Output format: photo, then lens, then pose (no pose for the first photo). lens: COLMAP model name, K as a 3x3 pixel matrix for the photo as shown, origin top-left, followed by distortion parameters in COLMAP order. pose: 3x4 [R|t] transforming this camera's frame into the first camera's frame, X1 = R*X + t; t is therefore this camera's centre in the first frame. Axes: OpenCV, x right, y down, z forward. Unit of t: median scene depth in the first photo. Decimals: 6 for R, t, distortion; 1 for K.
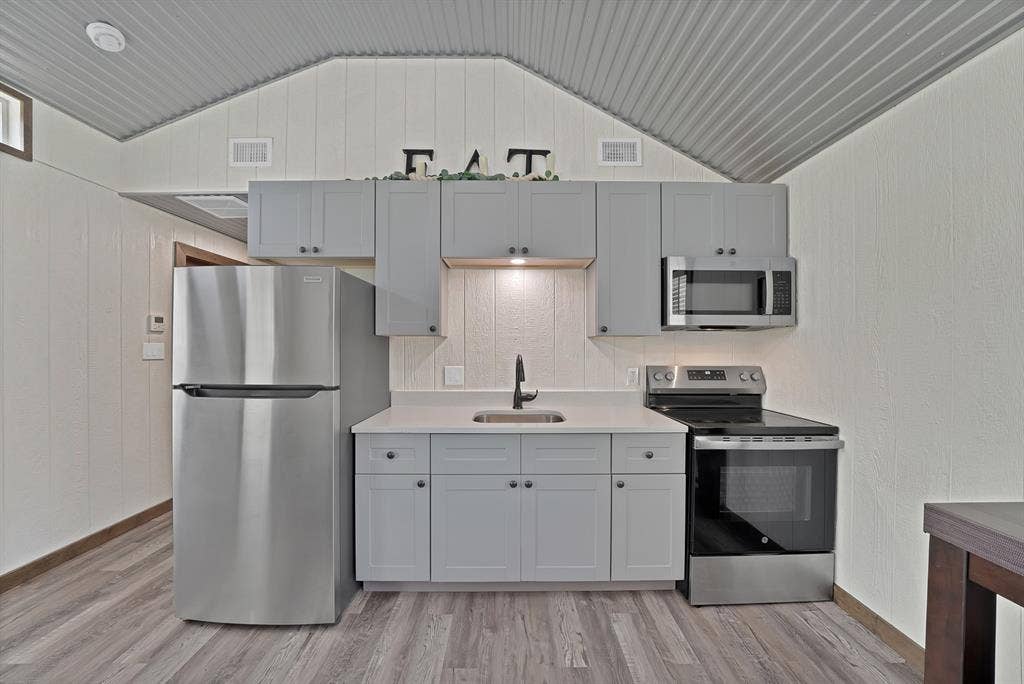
lens RADIAL K [[400.3, 0, 509.5], [0, 400.3, 343.1], [0, 0, 1]] dist [-0.004114, -0.000379]
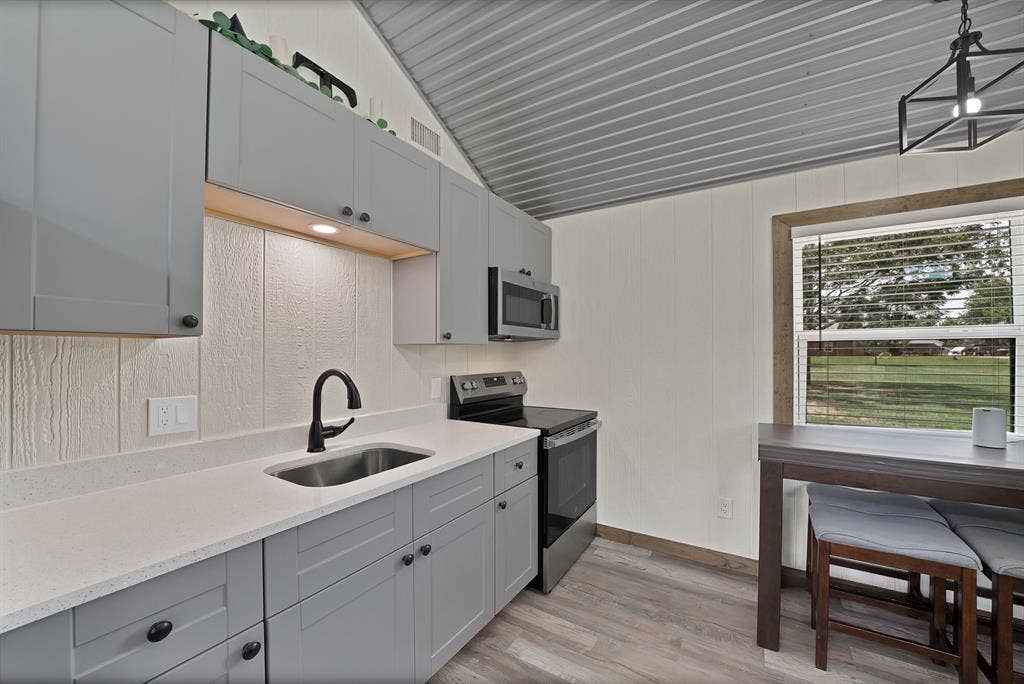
lens RADIAL K [[382.7, 0, 514.7], [0, 382.7, 350.6], [0, 0, 1]] dist [-0.010645, 0.000033]
pose [[0.515182, 0.004763, 0.857067, -0.402124], [-0.002659, 0.999989, -0.003958, -0.000684], [-0.857076, -0.000240, 0.515189, 0.451044]]
